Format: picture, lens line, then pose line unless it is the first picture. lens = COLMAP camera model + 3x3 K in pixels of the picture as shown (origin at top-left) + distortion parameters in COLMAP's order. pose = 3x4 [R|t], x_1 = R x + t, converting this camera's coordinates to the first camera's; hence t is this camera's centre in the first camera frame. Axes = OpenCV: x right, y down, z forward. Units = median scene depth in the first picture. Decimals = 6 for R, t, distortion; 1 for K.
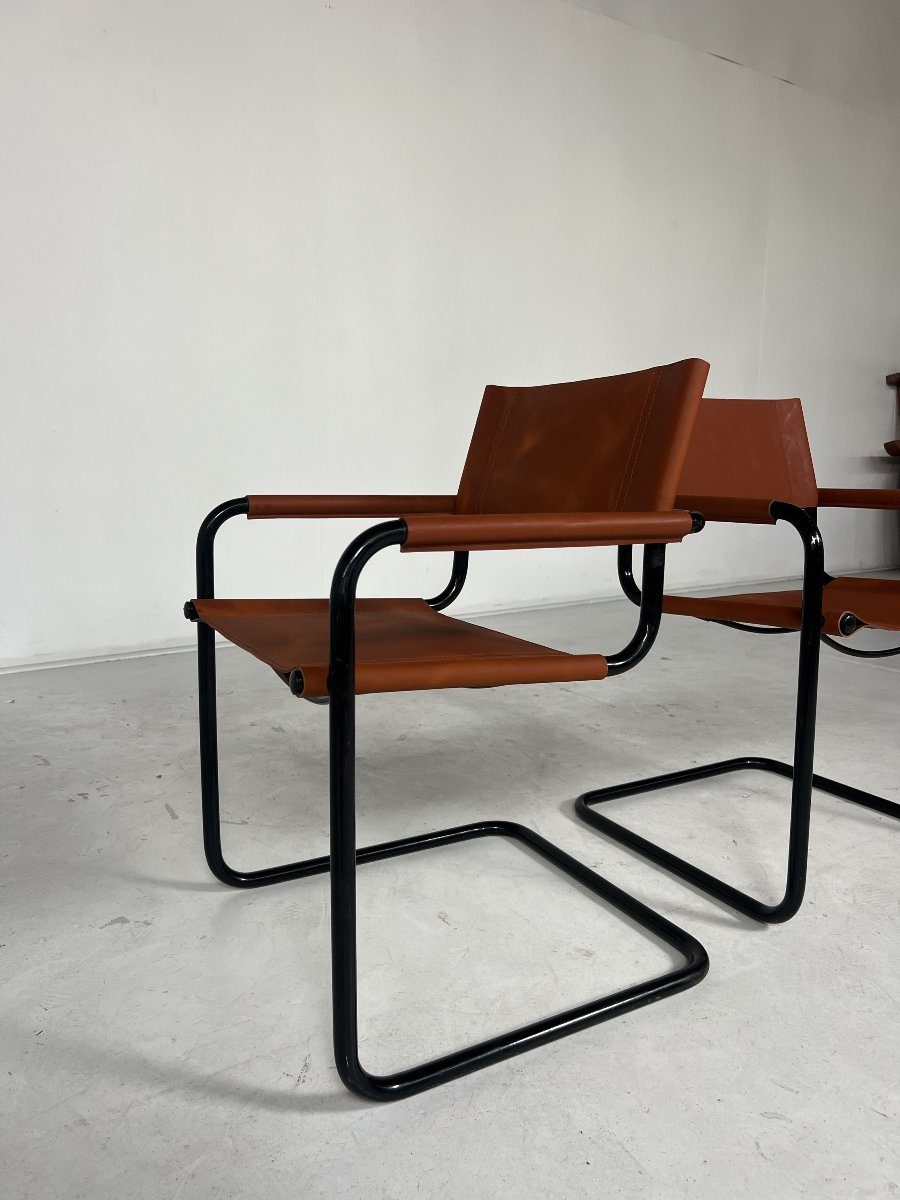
lens RADIAL K [[918.2, 0, 450.0], [0, 918.2, 600.0], [0, 0, 1]] dist [0.005394, -0.010679]
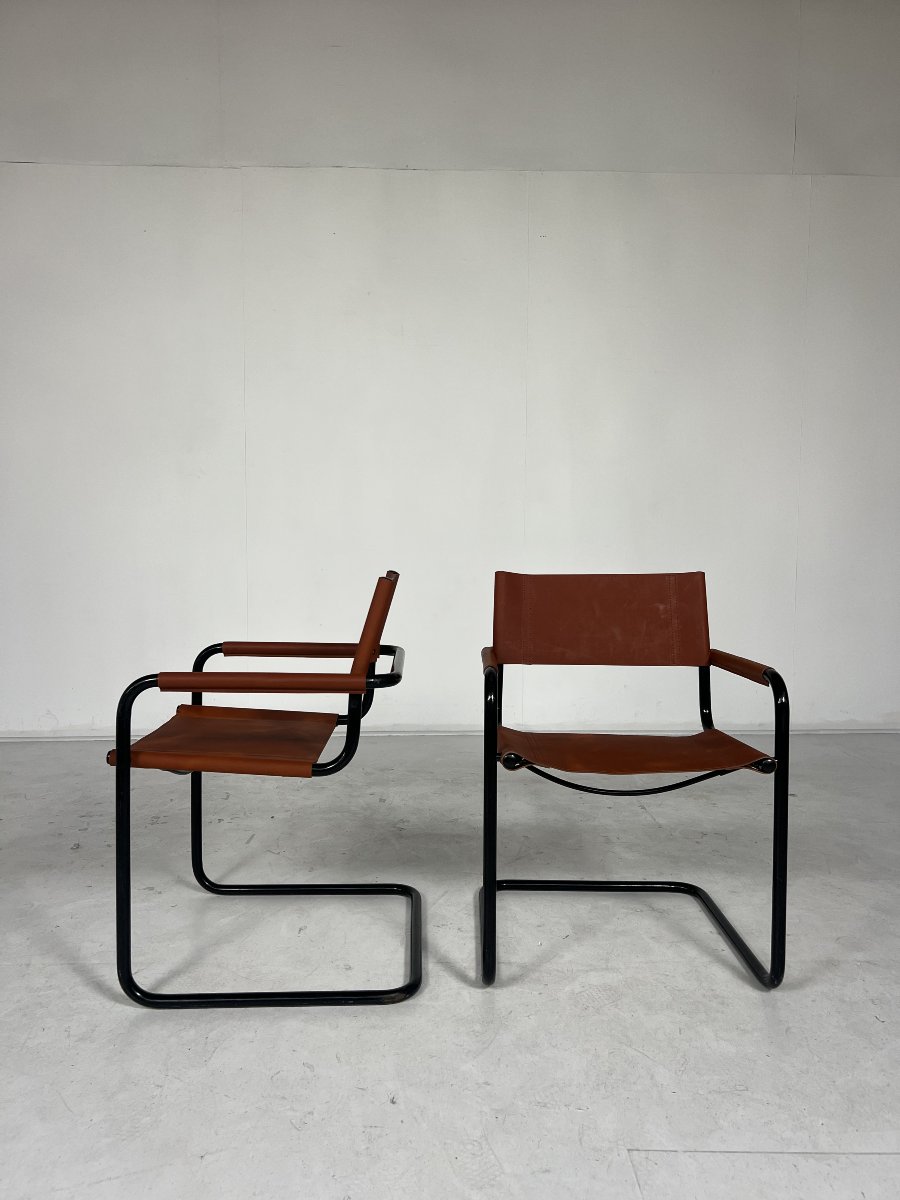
lens RADIAL K [[918.2, 0, 450.0], [0, 918.2, 600.0], [0, 0, 1]] dist [0.005394, -0.010679]
pose [[0.858441, 0.032693, -0.511870, 0.744501], [-0.084688, 0.993304, -0.078587, -0.070284], [0.505873, 0.110811, 0.855461, -0.170886]]
